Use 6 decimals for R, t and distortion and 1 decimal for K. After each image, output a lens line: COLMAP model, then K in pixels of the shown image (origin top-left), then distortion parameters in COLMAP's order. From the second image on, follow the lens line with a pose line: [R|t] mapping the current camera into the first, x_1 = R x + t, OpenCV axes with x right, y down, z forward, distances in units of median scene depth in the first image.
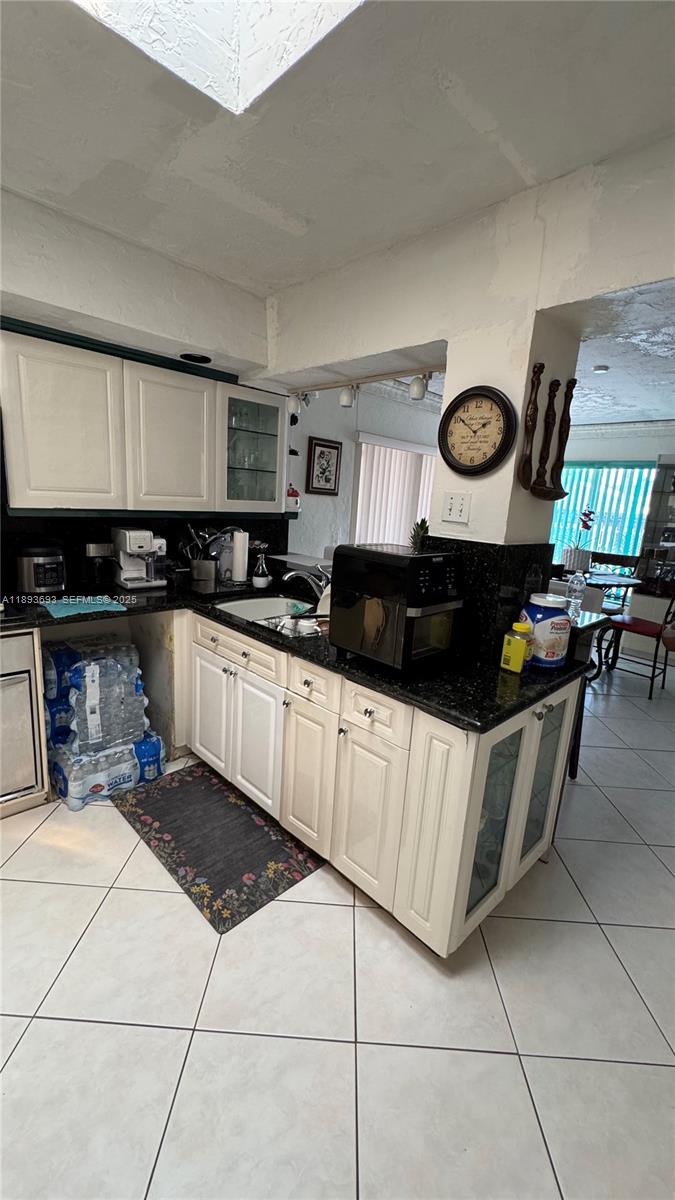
lens RADIAL K [[480.3, 0, 337.0], [0, 480.3, 596.1], [0, 0, 1]] dist [-0.002952, -0.000099]
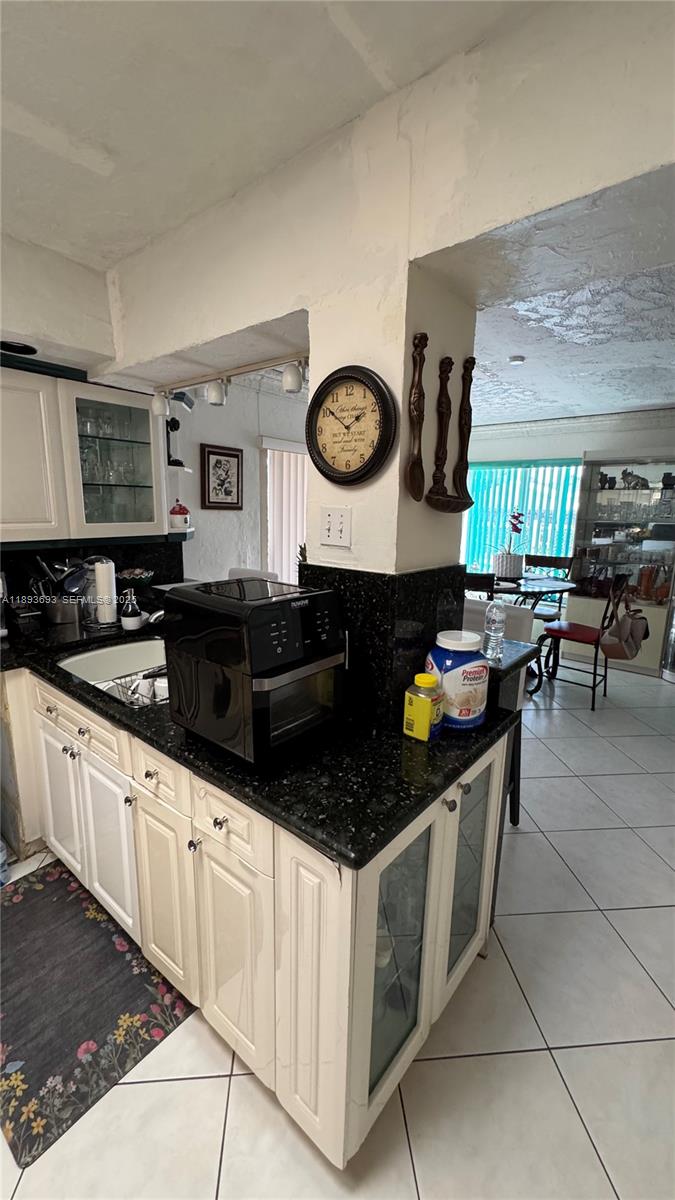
lens RADIAL K [[481.7, 0, 337.2], [0, 481.7, 596.7], [0, 0, 1]] dist [-0.004382, 0.000702]
pose [[0.993121, -0.063254, 0.098539, 0.169658], [0.064594, 0.997857, -0.010466, -0.065815], [-0.097666, 0.016759, 0.995078, 0.238965]]
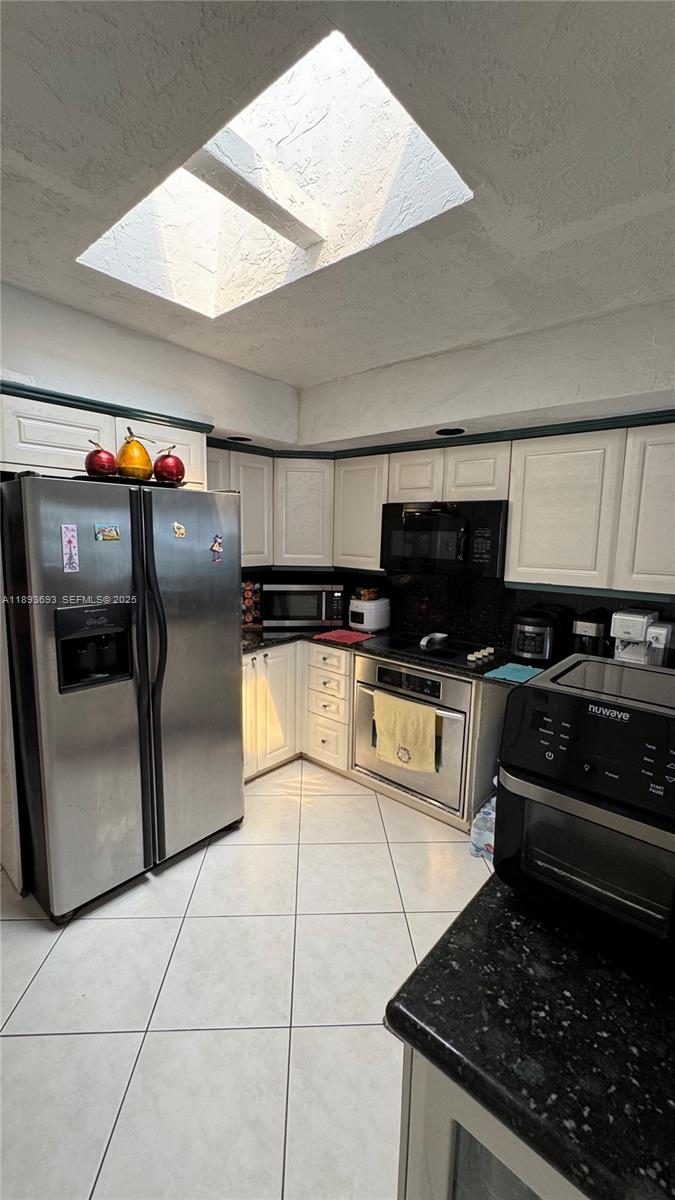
lens RADIAL K [[474.7, 0, 331.4], [0, 474.7, 595.6], [0, 0, 1]] dist [-0.001483, 0.000139]
pose [[0.066579, 0.067313, -0.995508, 0.573044], [-0.223330, 0.973414, 0.050883, -0.133421], [0.972467, 0.218939, 0.079842, 0.580930]]
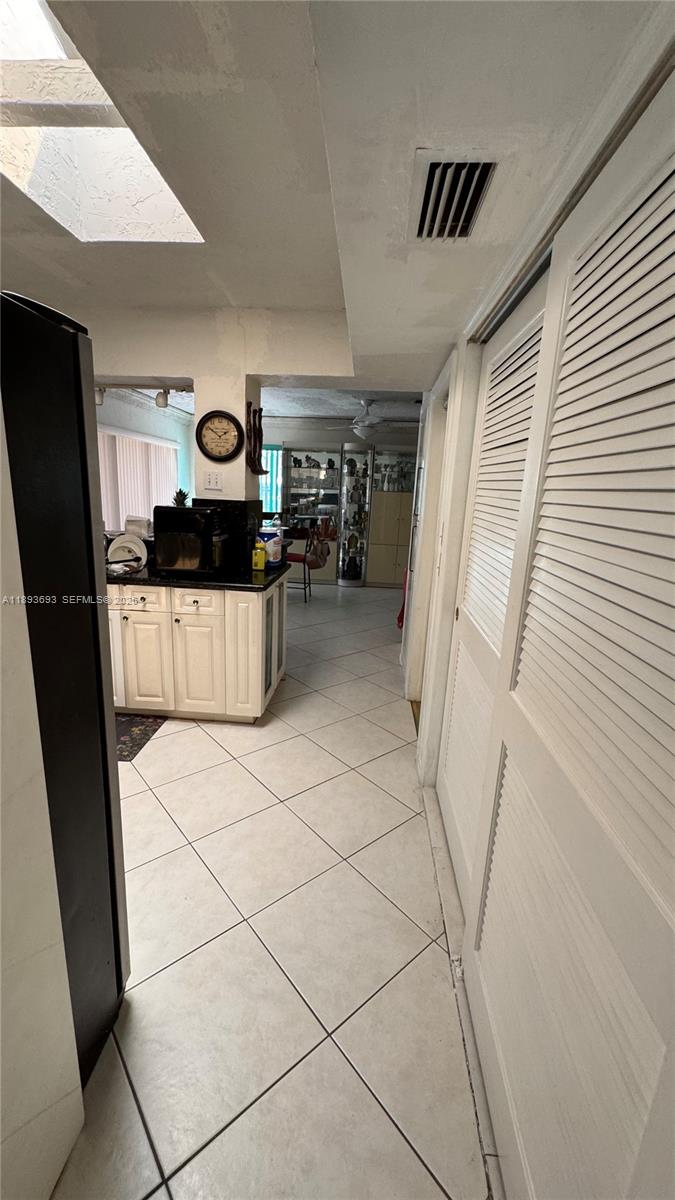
lens RADIAL K [[481.7, 0, 337.2], [0, 481.7, 596.7], [0, 0, 1]] dist [-0.004382, 0.000702]
pose [[0.750265, -0.178179, 0.636675, -0.578471], [0.144037, 0.983919, 0.105623, 0.102255], [-0.645257, 0.012459, 0.763864, -0.573172]]
